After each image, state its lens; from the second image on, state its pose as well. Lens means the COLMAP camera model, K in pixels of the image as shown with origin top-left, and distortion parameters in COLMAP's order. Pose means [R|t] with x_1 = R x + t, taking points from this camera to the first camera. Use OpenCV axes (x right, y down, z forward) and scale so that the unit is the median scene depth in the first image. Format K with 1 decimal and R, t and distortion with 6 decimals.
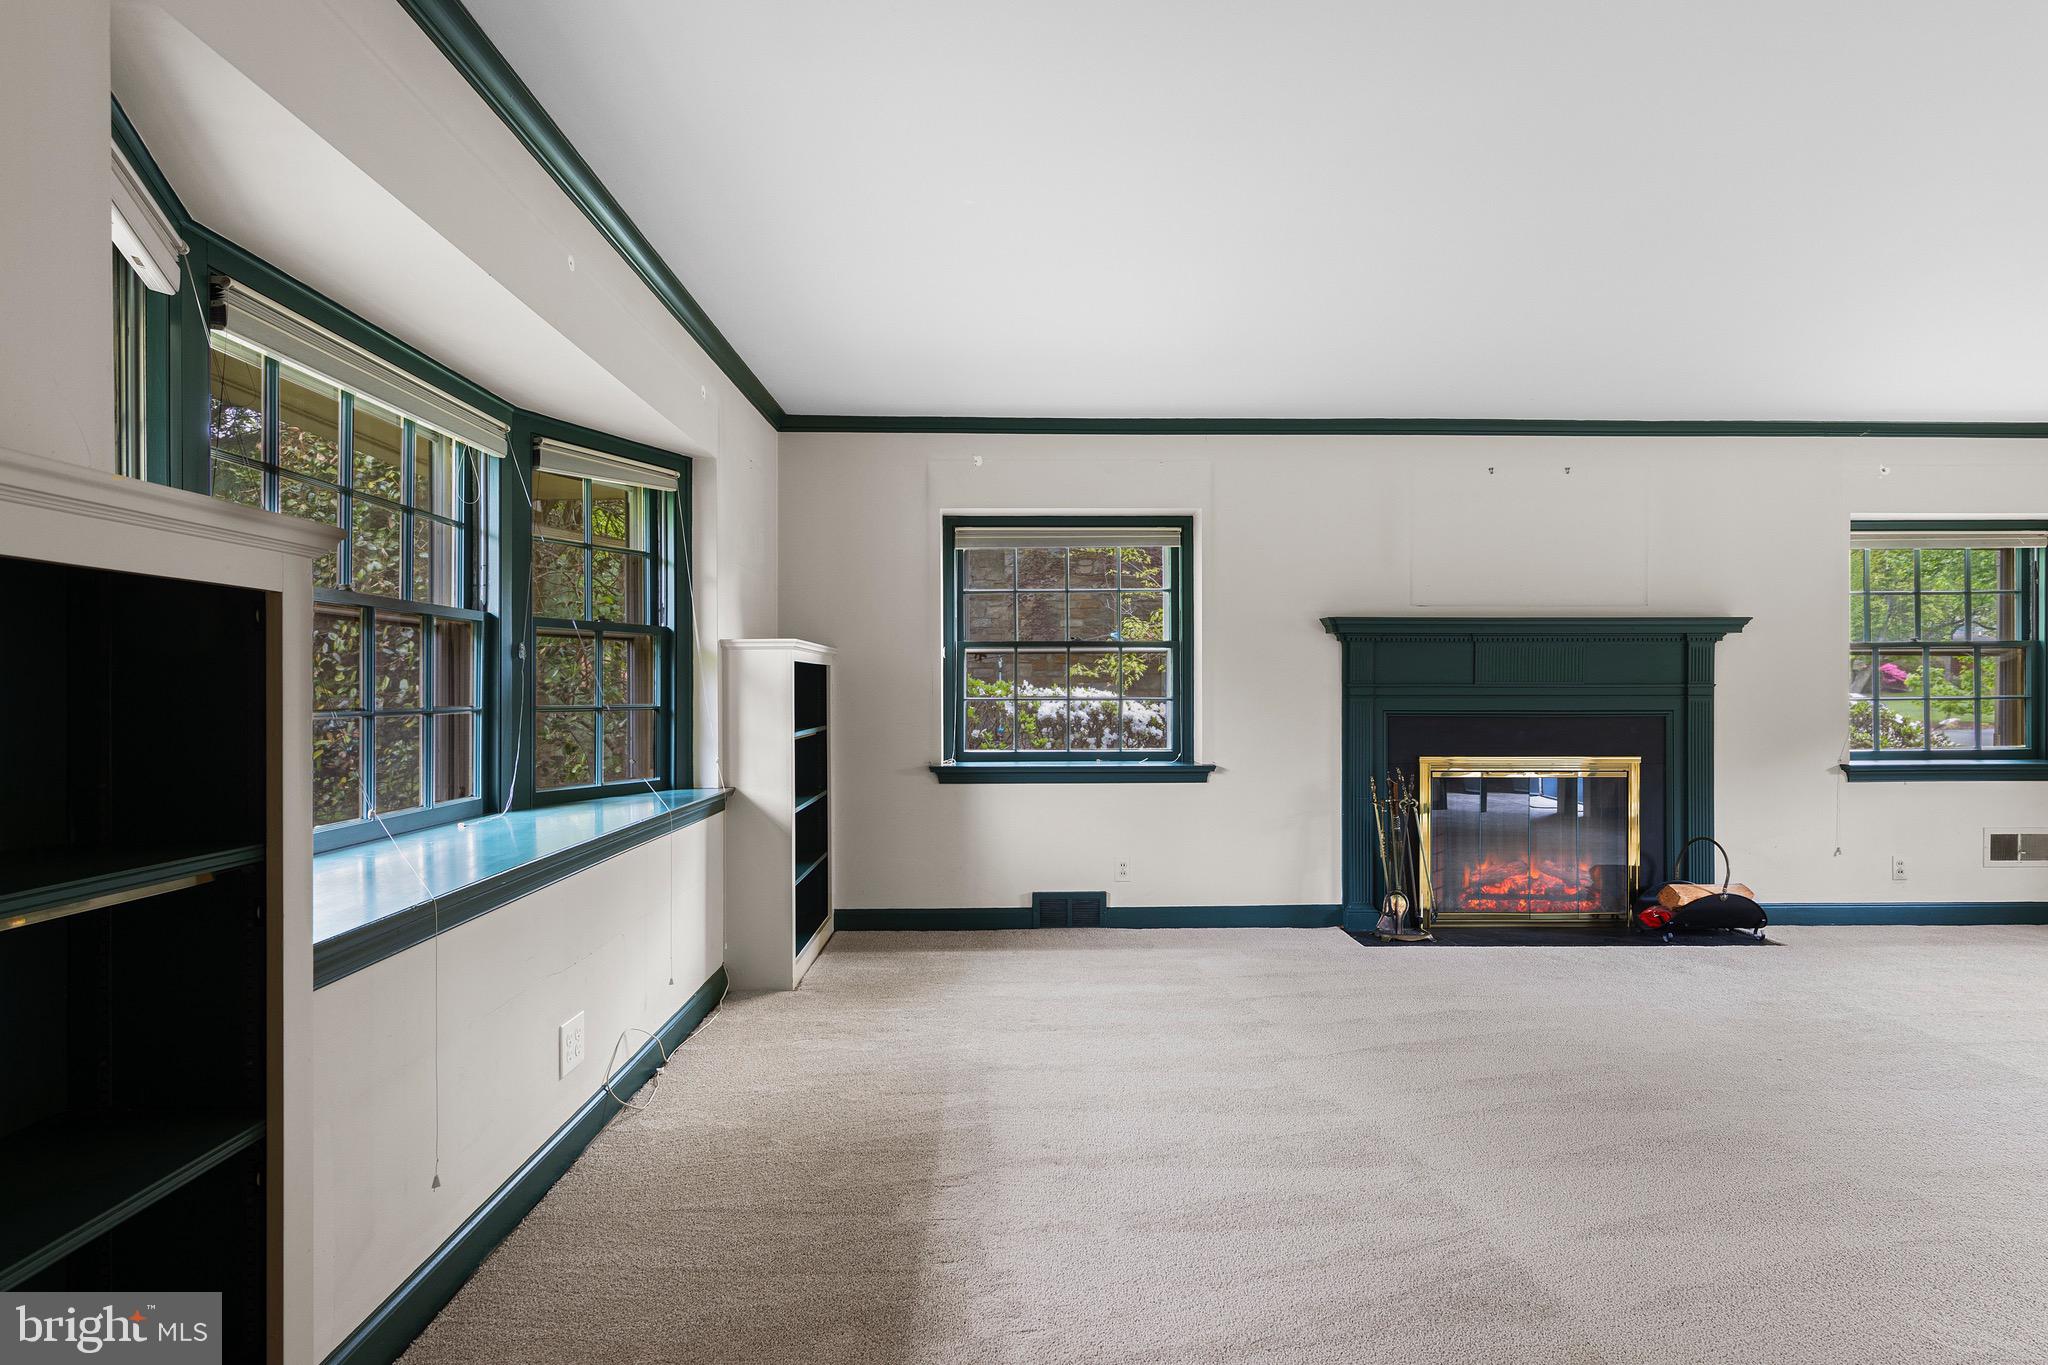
lens RADIAL K [[1049.8, 0, 960.9], [0, 1049.8, 690.7], [0, 0, 1]] dist [0.017786, -0.006513]
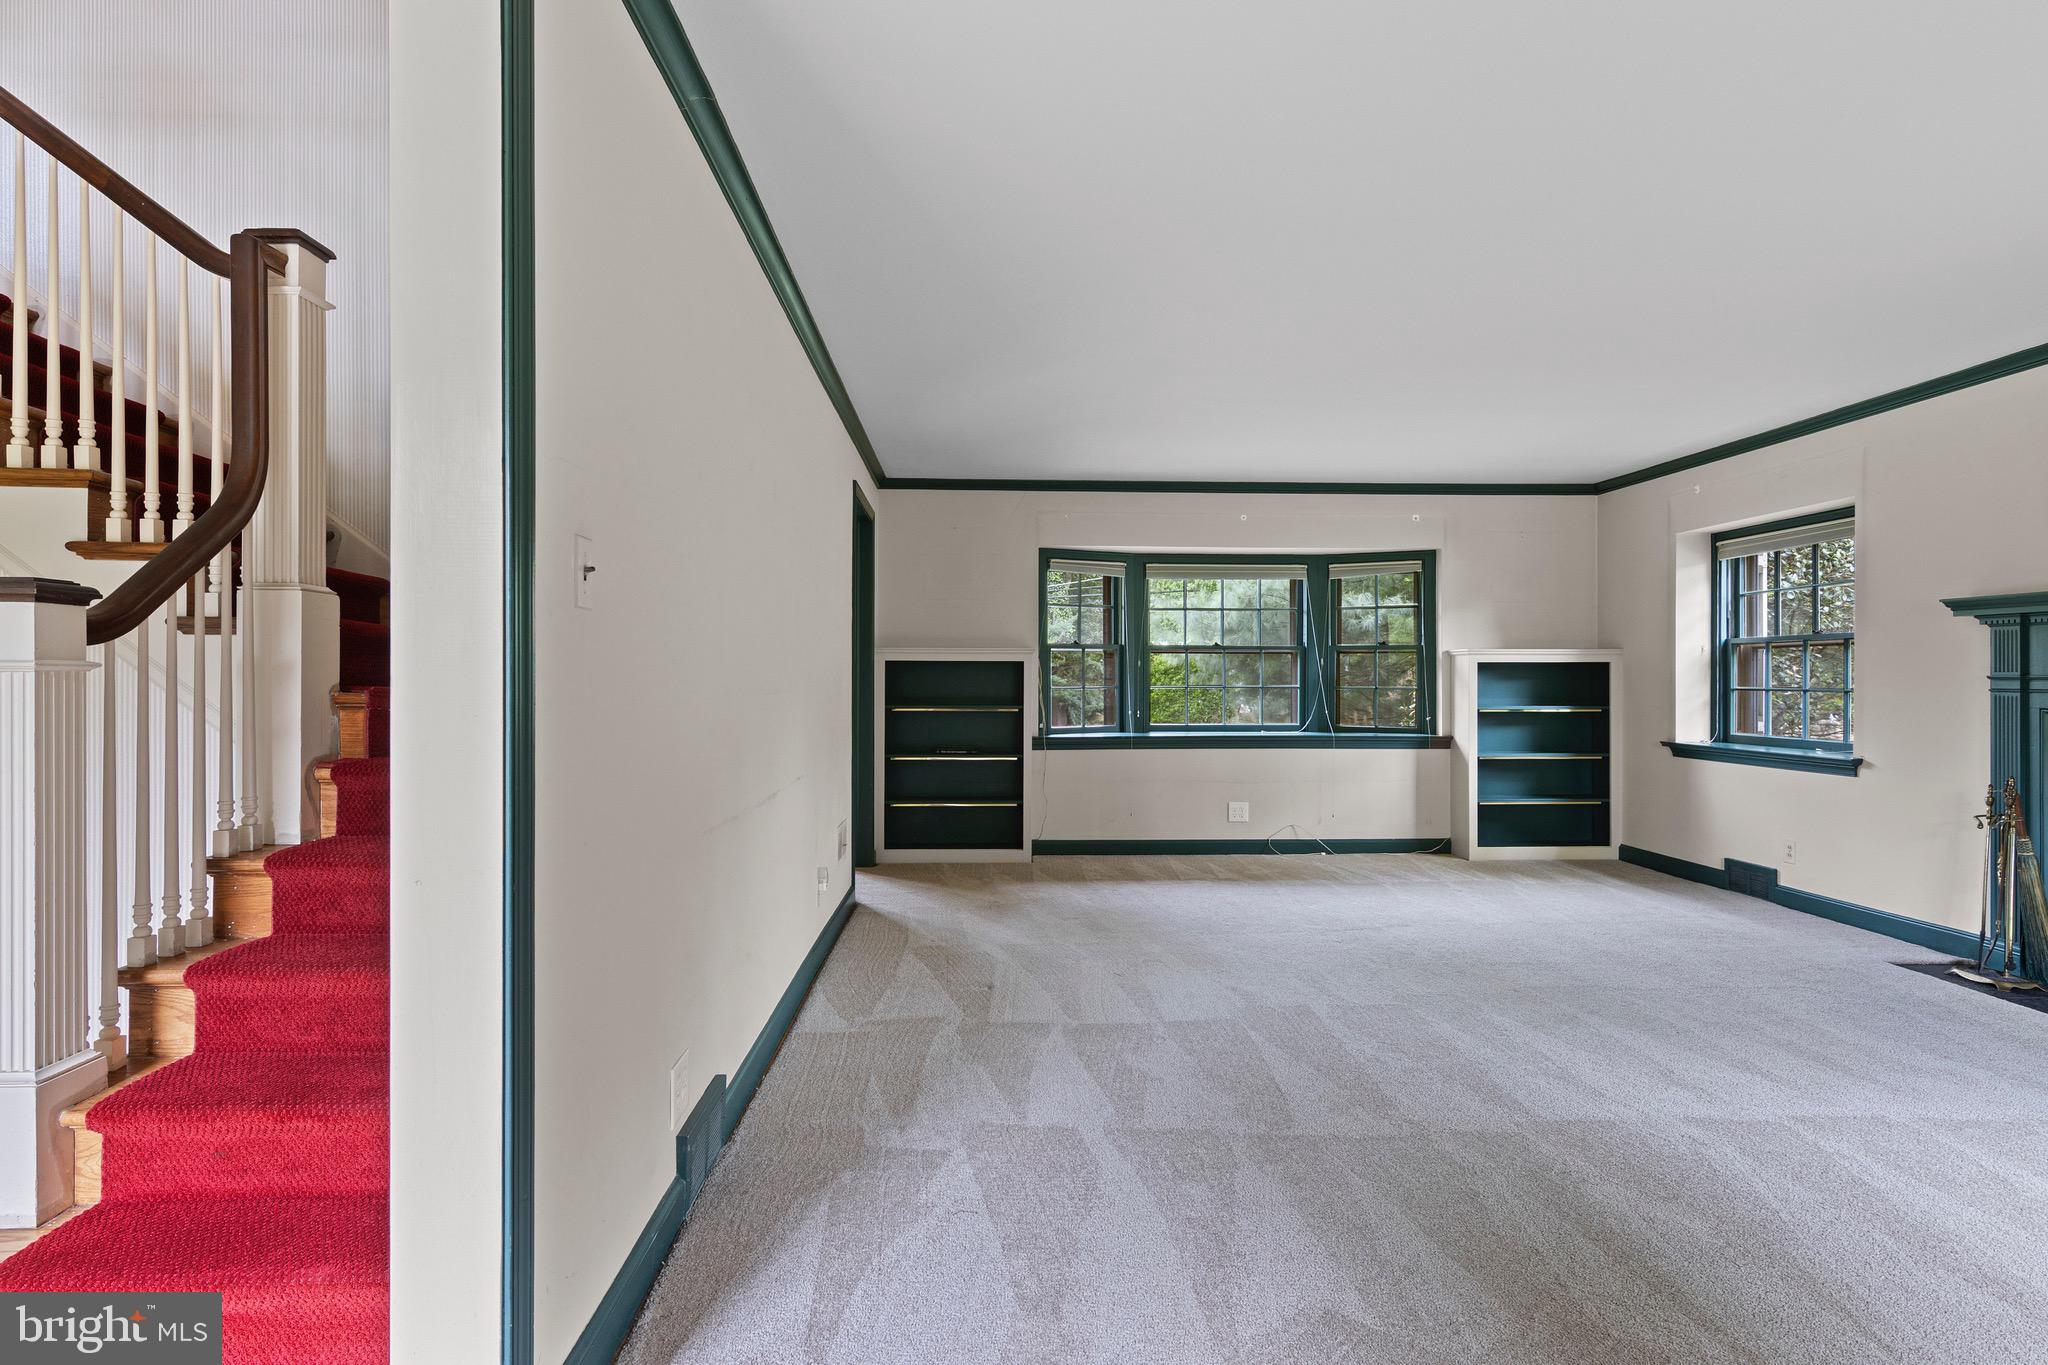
lens RADIAL K [[1049.8, 0, 1015.1], [0, 1049.8, 673.3], [0, 0, 1]] dist [0.017786, -0.006513]
pose [[0.008878, -0.001207, -0.999960, 1.200056], [-0.005729, 0.999983, -0.001258, -0.002854], [0.999944, 0.005740, 0.008871, 0.209934]]
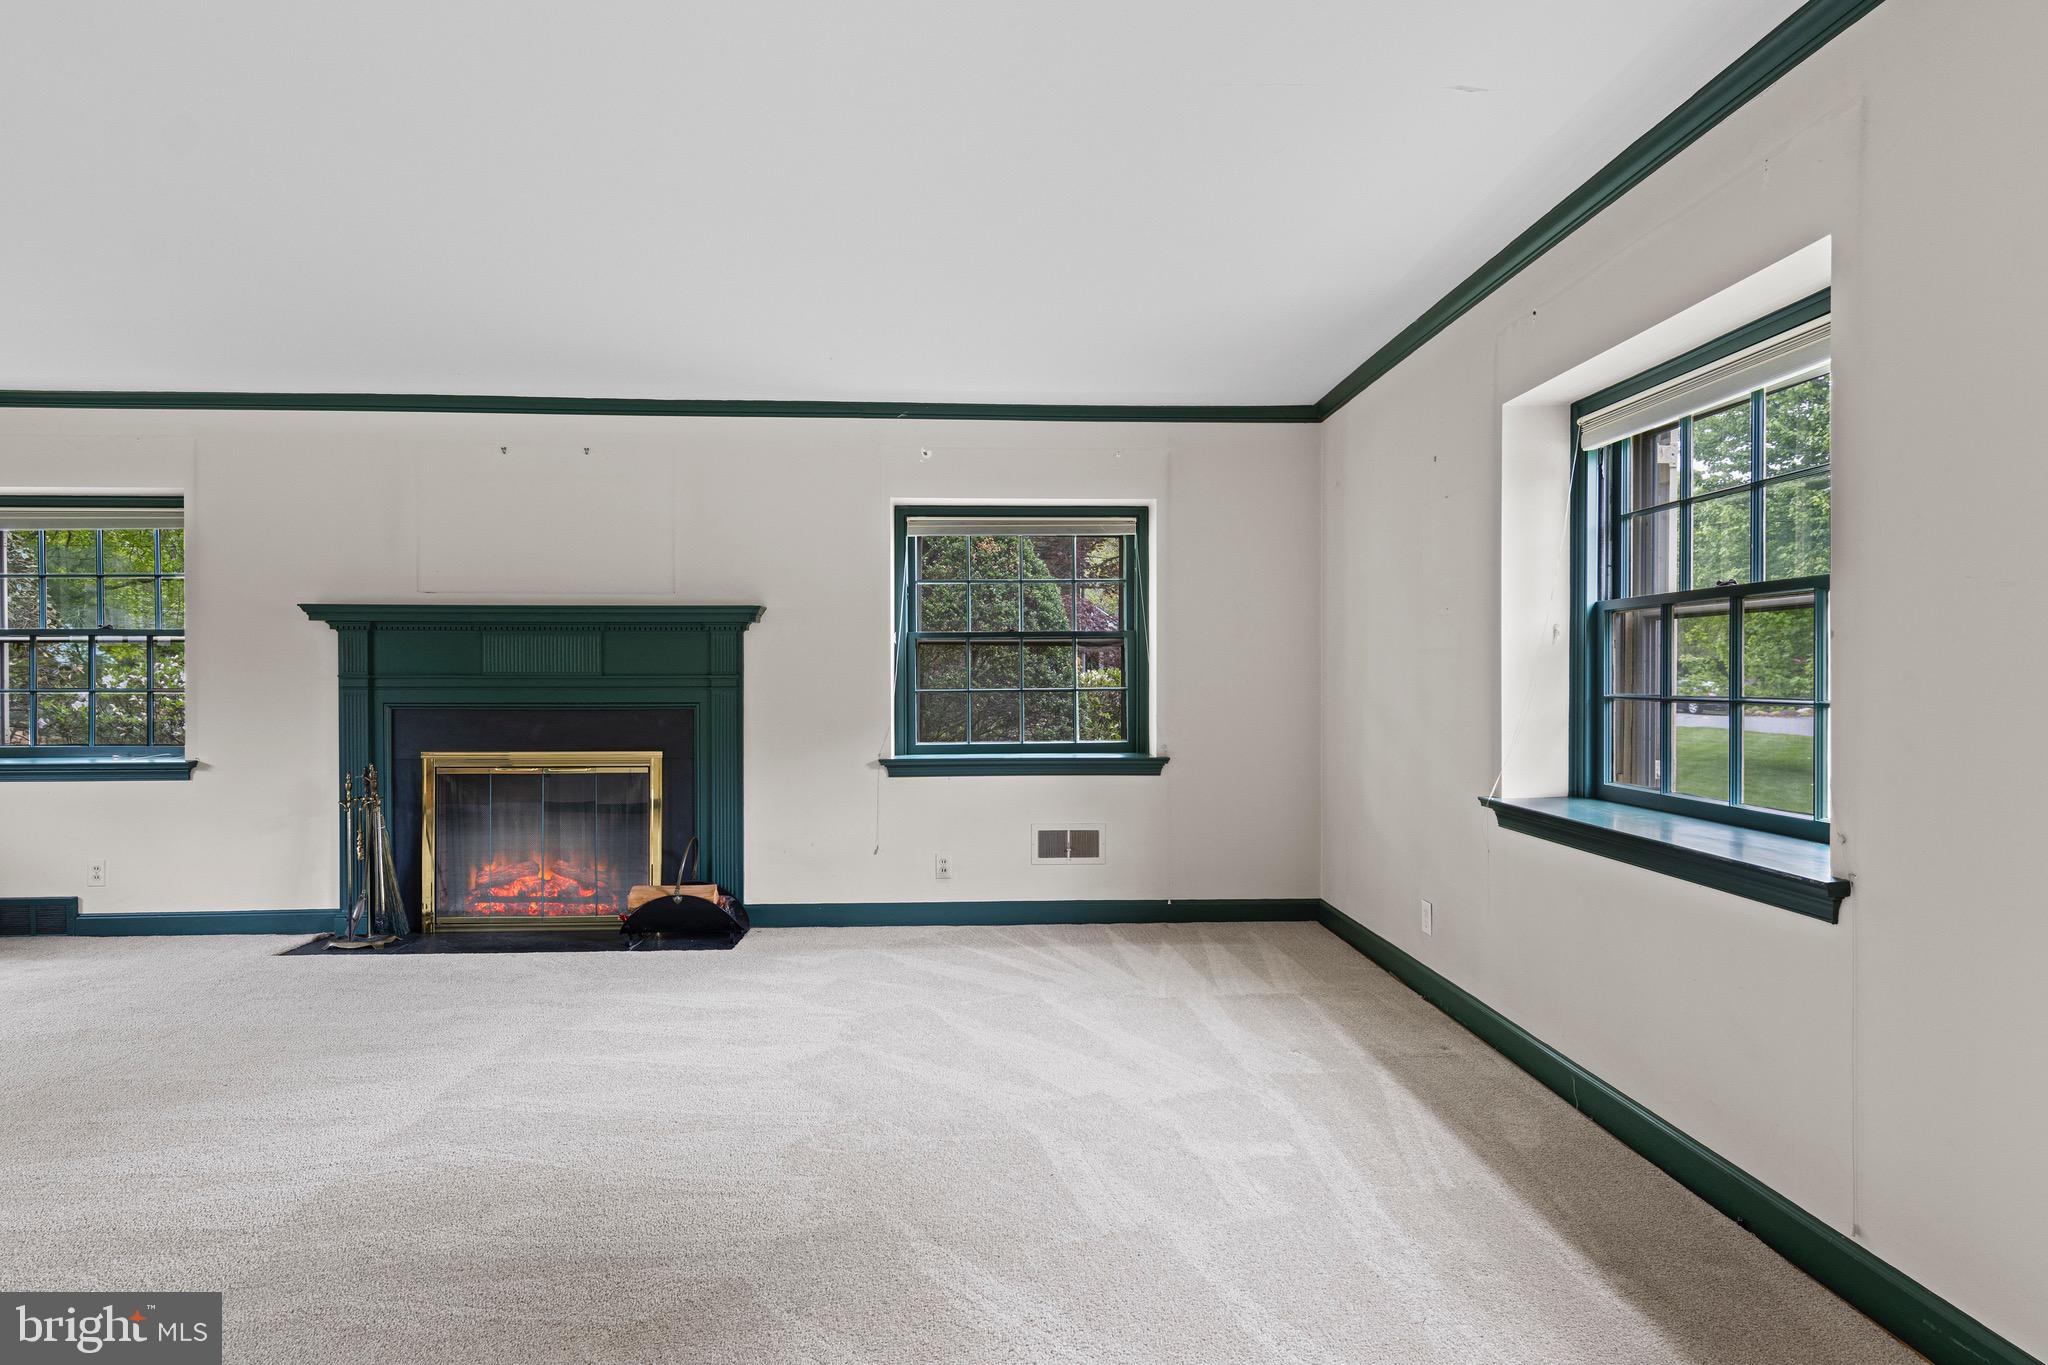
lens RADIAL K [[1049.8, 0, 1030.7], [0, 1049.8, 688.7], [0, 0, 1]] dist [0.017786, -0.006513]
pose [[0.999858, 0.000889, 0.016846, 0.961200], [-0.000997, 0.999979, 0.006429, -0.000799], [-0.016840, -0.006445, 0.999837, 0.044103]]
